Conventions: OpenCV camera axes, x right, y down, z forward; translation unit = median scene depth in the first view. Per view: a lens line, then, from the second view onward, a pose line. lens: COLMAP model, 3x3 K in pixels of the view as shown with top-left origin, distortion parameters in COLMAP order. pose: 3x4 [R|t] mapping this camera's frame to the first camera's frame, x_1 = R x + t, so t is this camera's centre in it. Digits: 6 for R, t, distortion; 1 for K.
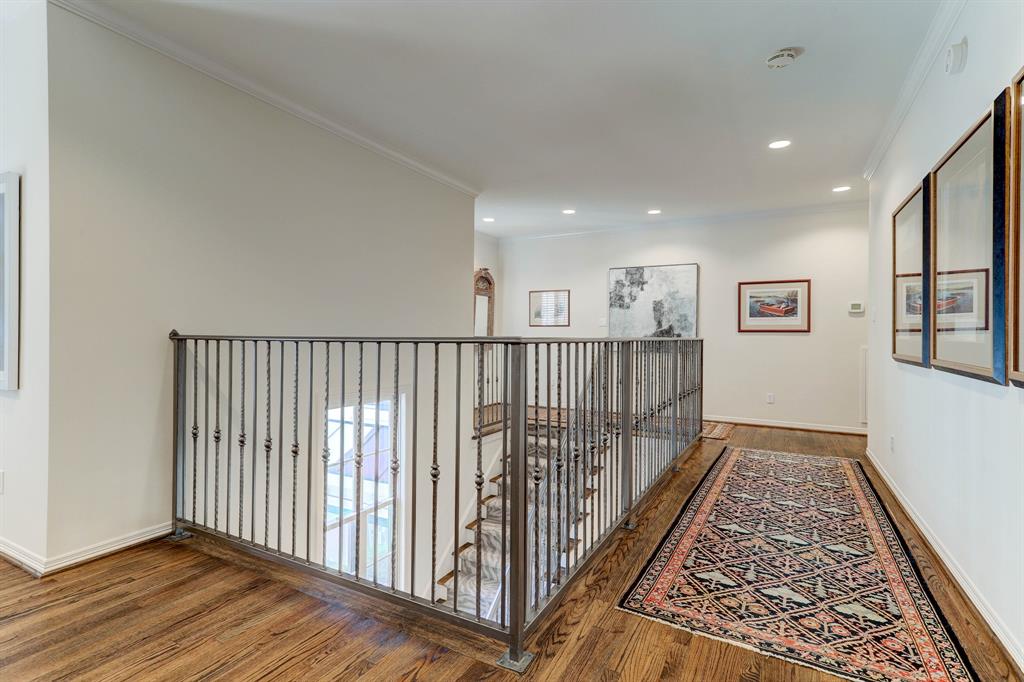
lens RADIAL K [[479.1, 0, 519.5], [0, 479.1, 337.7], [0, 0, 1]] dist [0.021247, -0.000040]
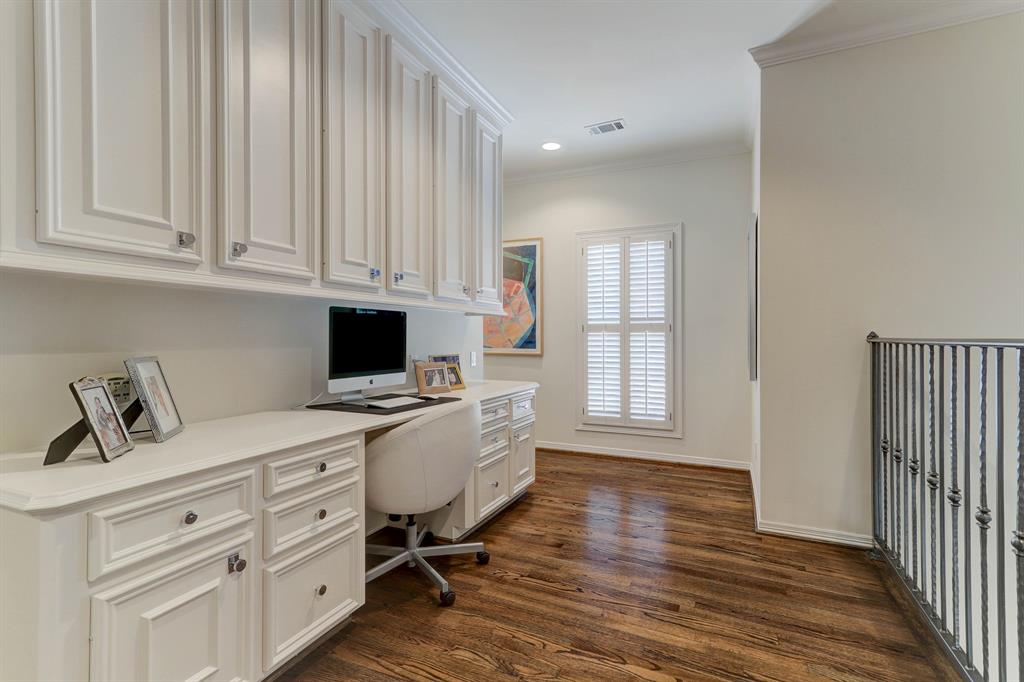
lens RADIAL K [[479.1, 0, 514.6], [0, 479.1, 342.6], [0, 0, 1]] dist [0.021247, -0.000040]
pose [[0.061381, 0.000079, -0.998114, 0.219330], [-0.000811, 1.000000, 0.000029, 0.003446], [0.998114, 0.000808, 0.061381, 0.308080]]
